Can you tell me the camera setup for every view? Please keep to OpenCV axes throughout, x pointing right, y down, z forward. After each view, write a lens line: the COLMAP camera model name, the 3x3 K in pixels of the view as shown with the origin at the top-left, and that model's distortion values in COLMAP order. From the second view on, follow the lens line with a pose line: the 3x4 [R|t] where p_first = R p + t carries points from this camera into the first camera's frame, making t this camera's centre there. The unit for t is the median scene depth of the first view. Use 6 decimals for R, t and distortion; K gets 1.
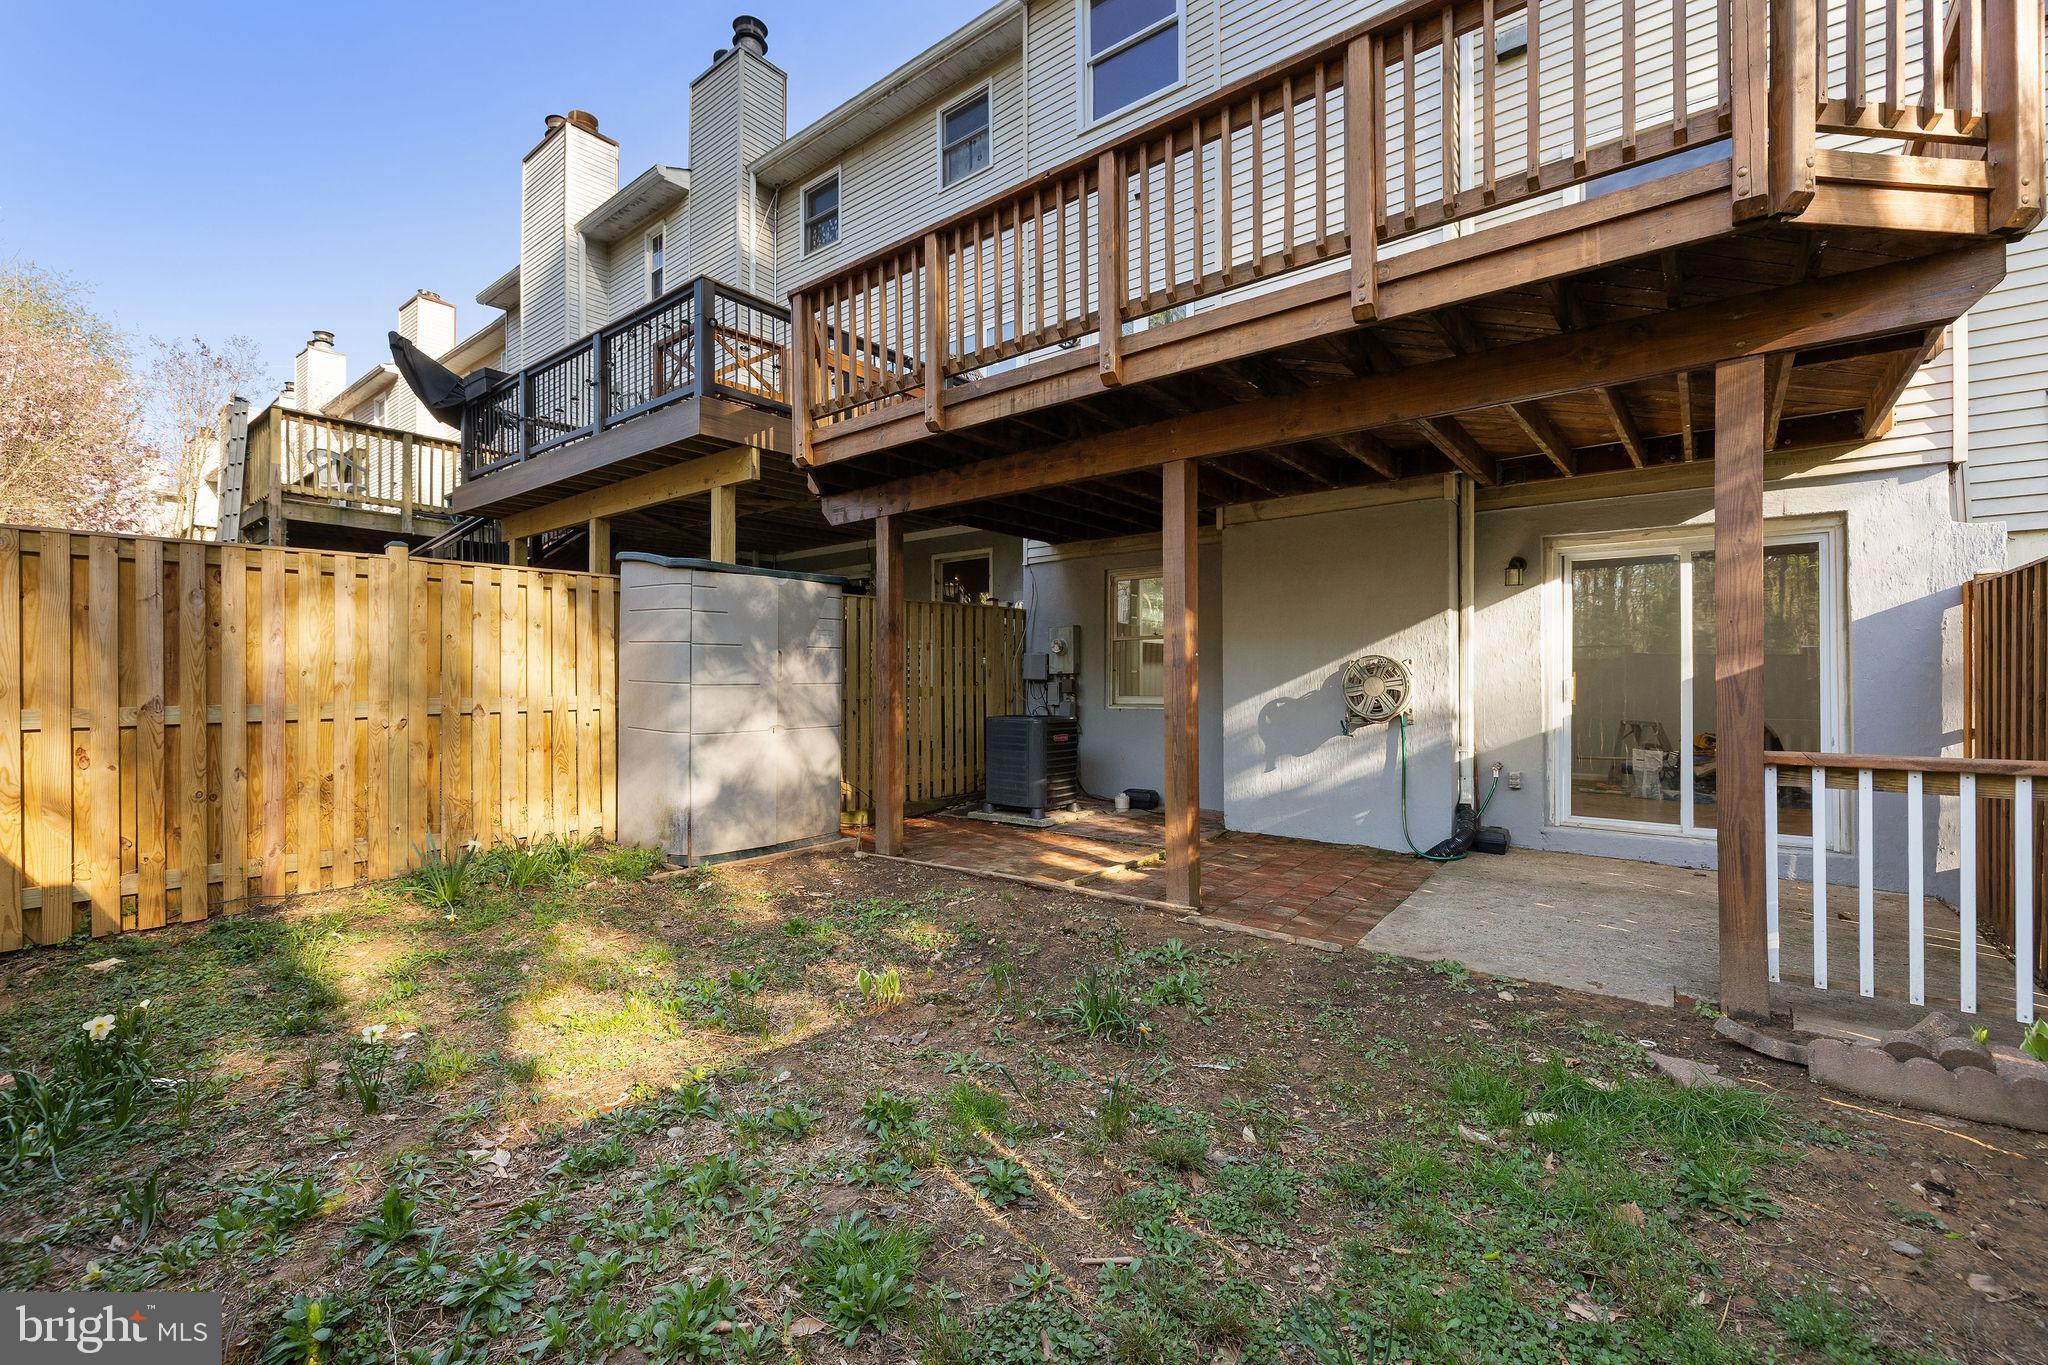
lens RADIAL K [[867.8, 0, 1027.4], [0, 867.8, 680.5], [0, 0, 1]] dist [0.000225, -0.000721]
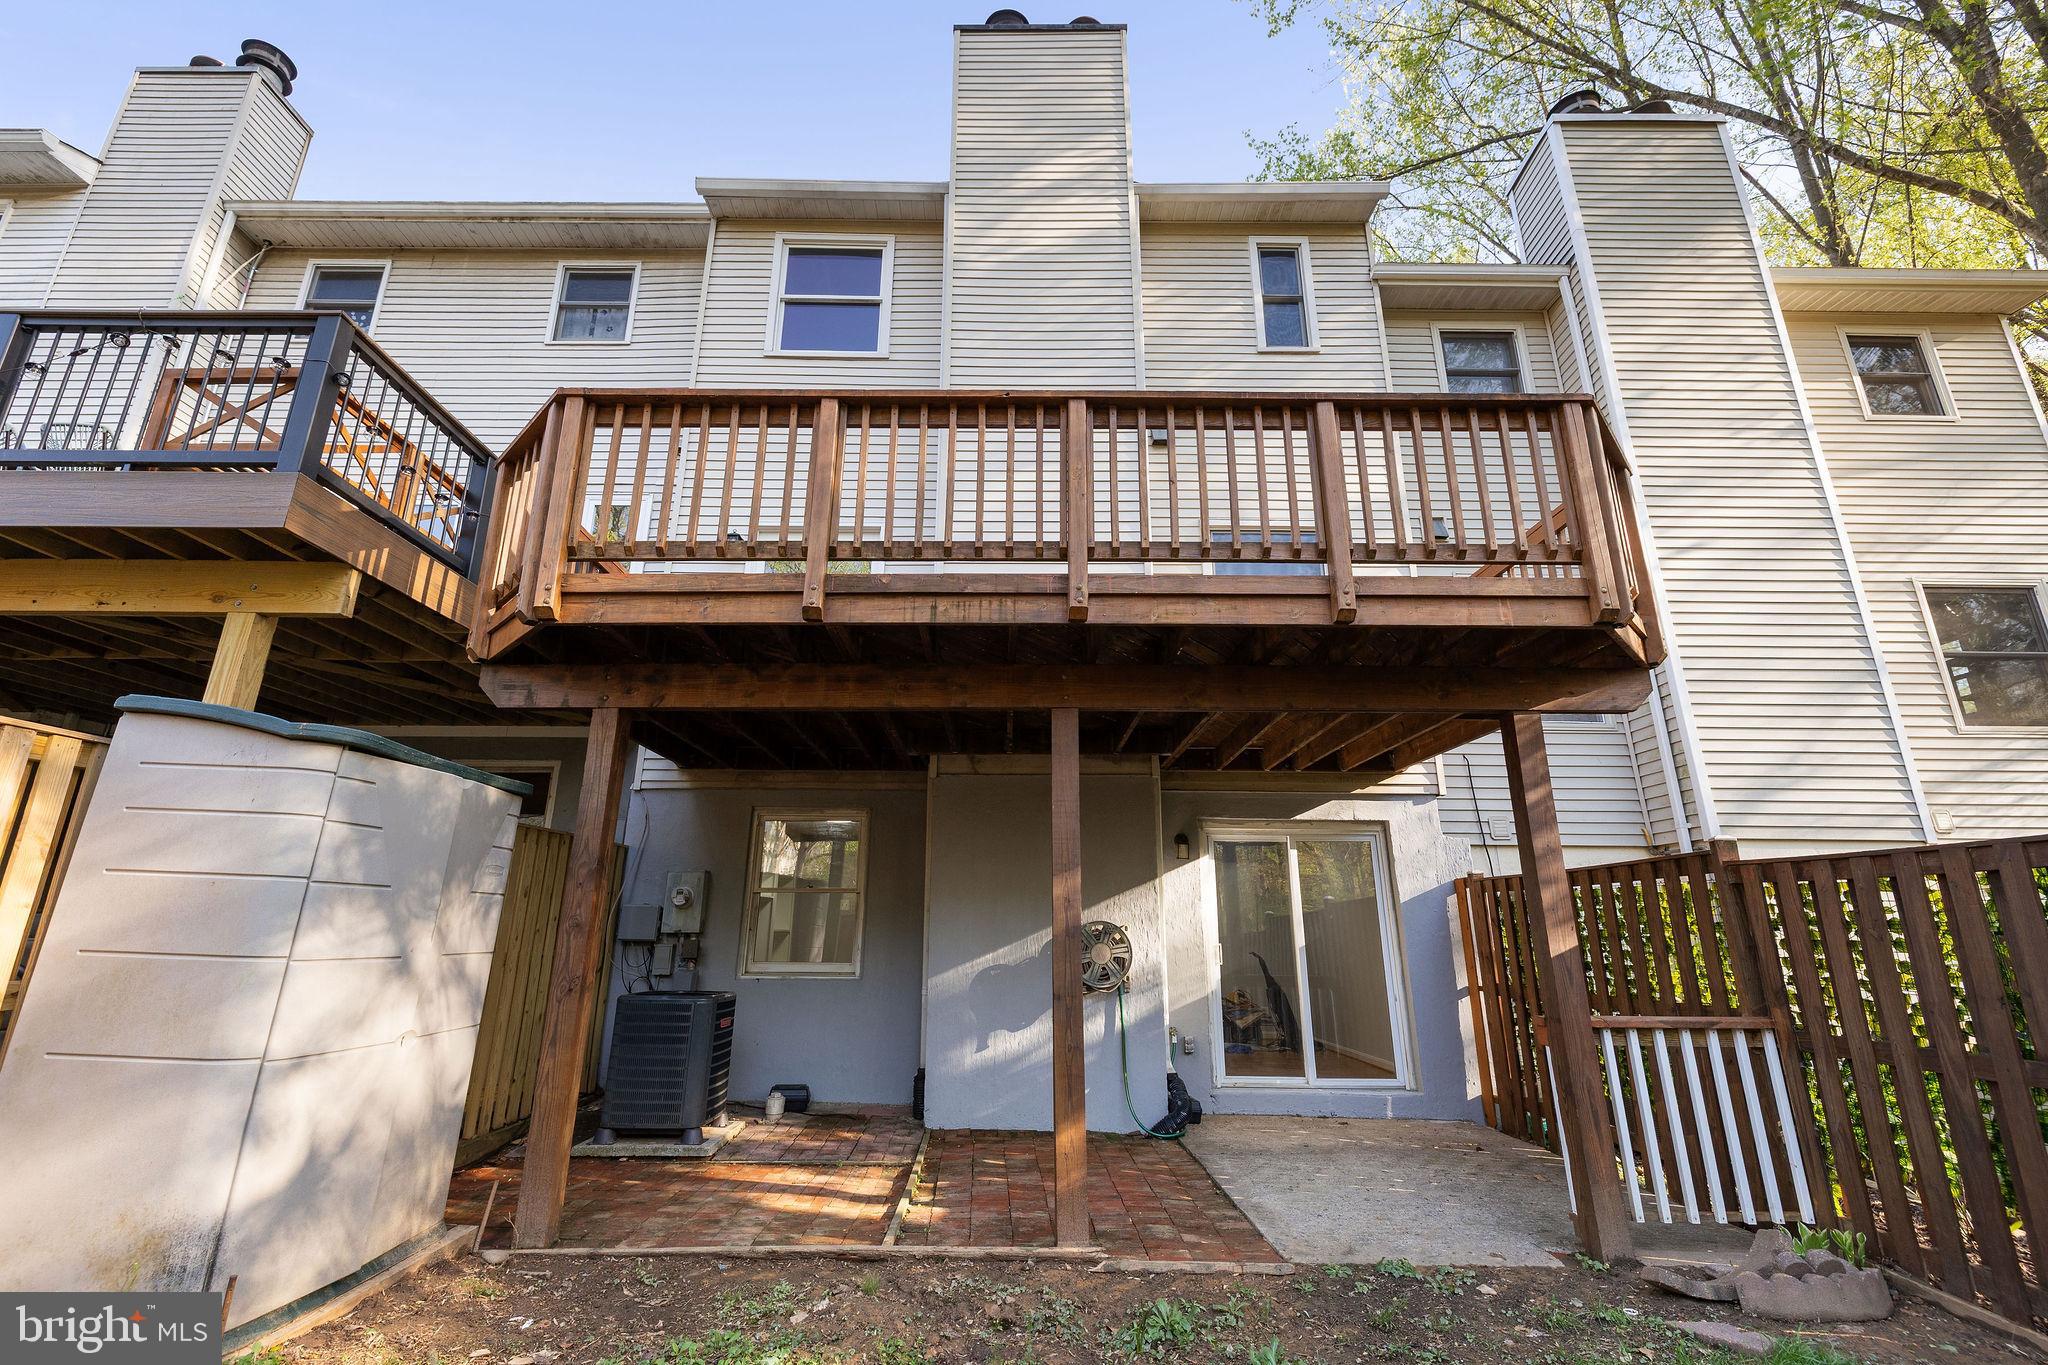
lens RADIAL K [[867.8, 0, 1022.2], [0, 867.8, 679.5], [0, 0, 1]] dist [0.000225, -0.000721]
pose [[0.779765, 0.184733, 0.598197, -0.321784], [-0.009776, 0.958953, -0.283397, -0.011376], [-0.625996, 0.215135, 0.749564, 0.235776]]
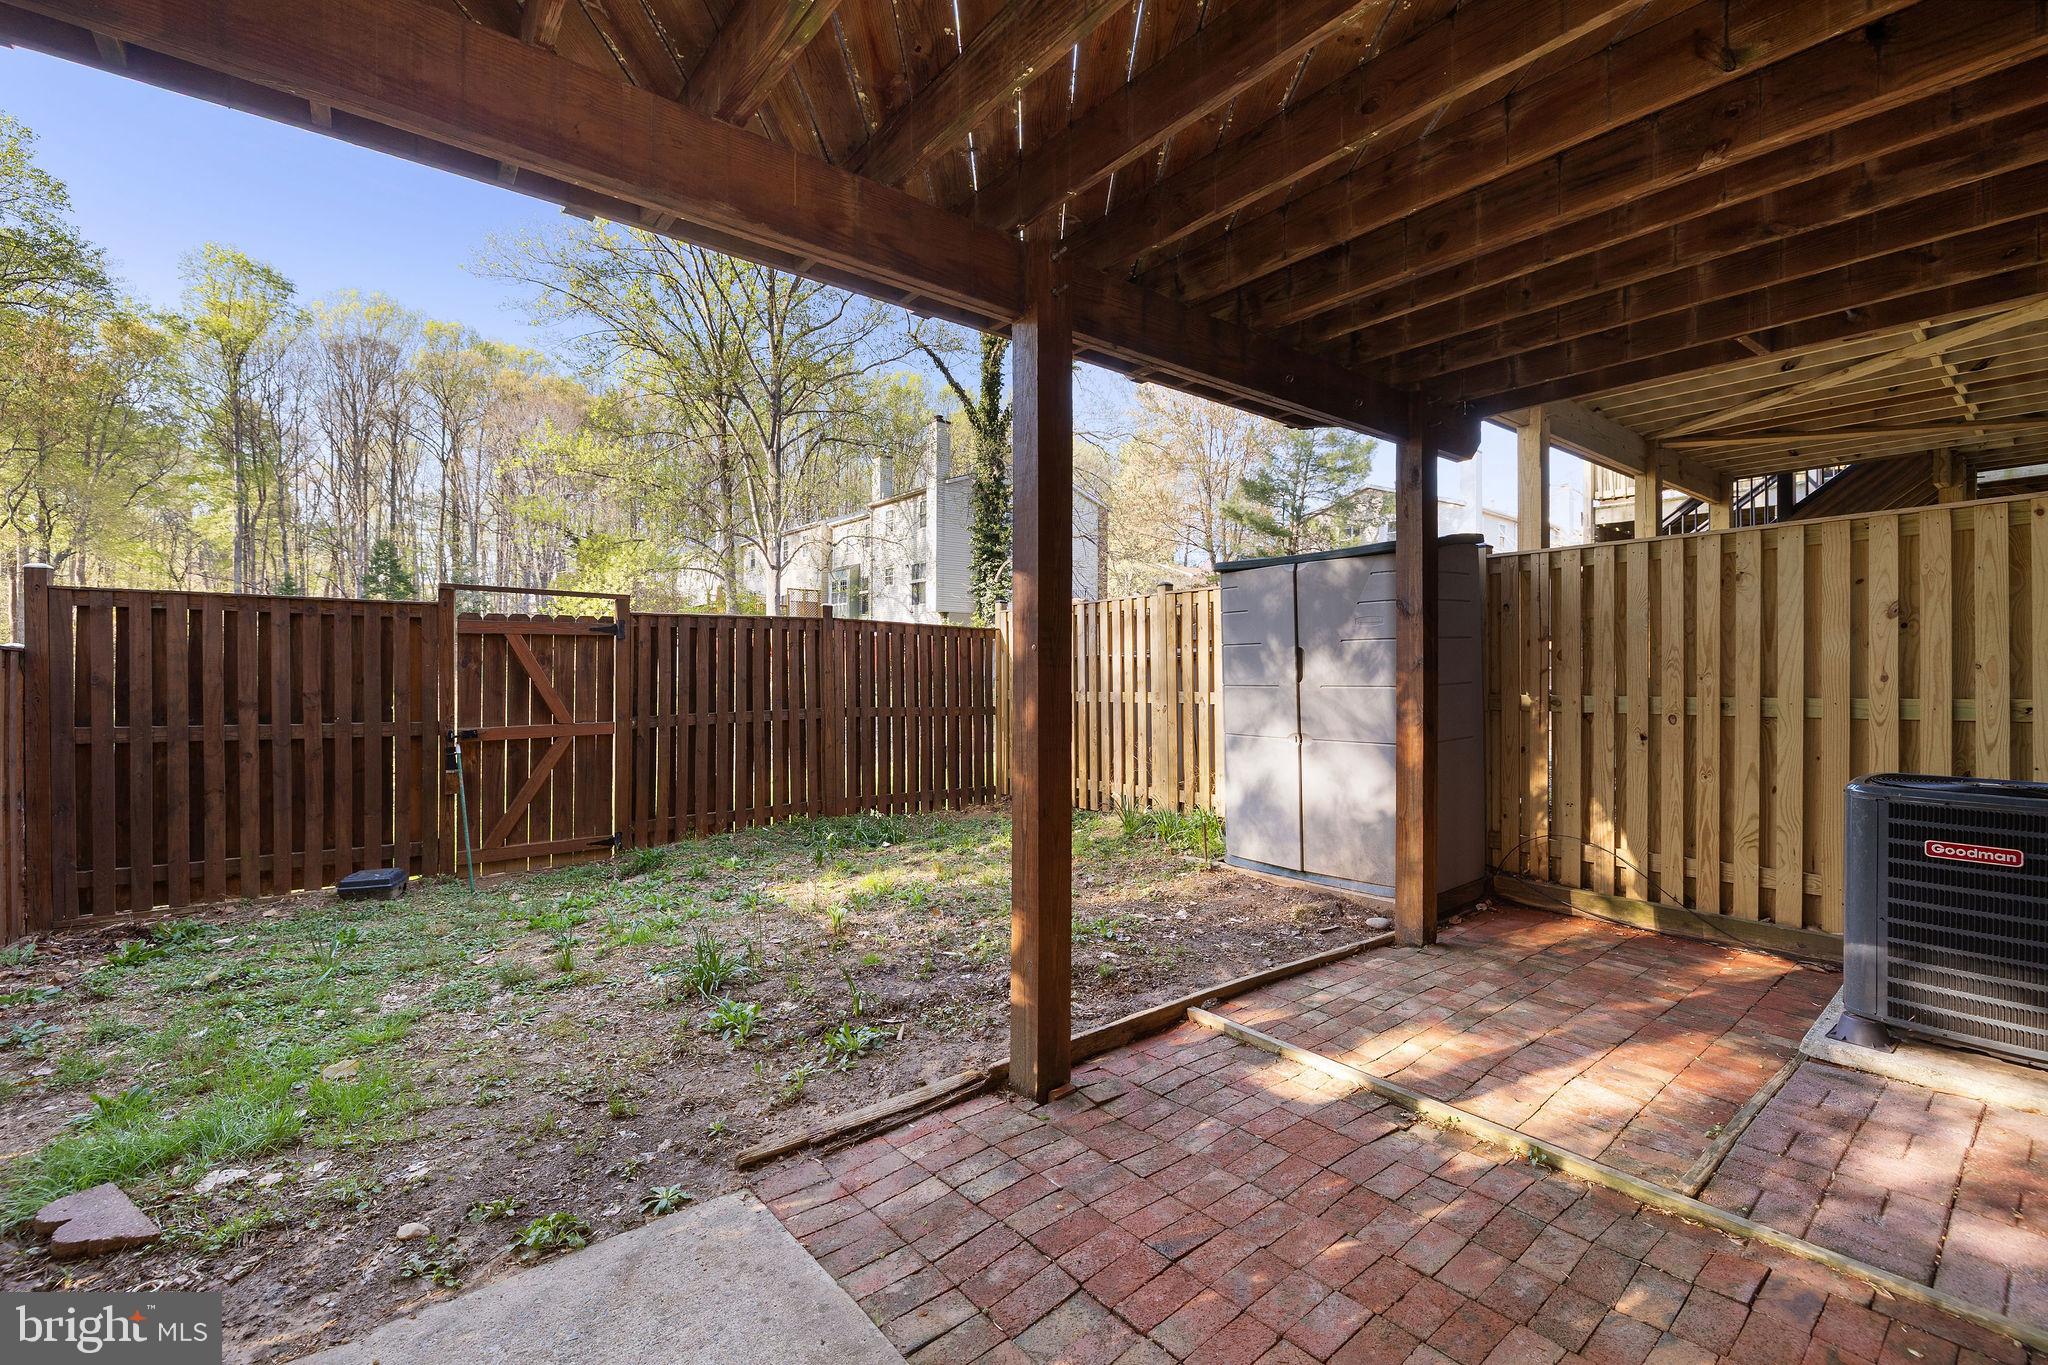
lens RADIAL K [[867.8, 0, 1026.6], [0, 867.8, 675.3], [0, 0, 1]] dist [0.000225, -0.000721]
pose [[-0.234822, 0.009419, -0.971993, 0.560713], [0.006553, 0.999946, 0.008106, -0.015550], [0.972016, -0.004466, -0.234871, 0.841381]]
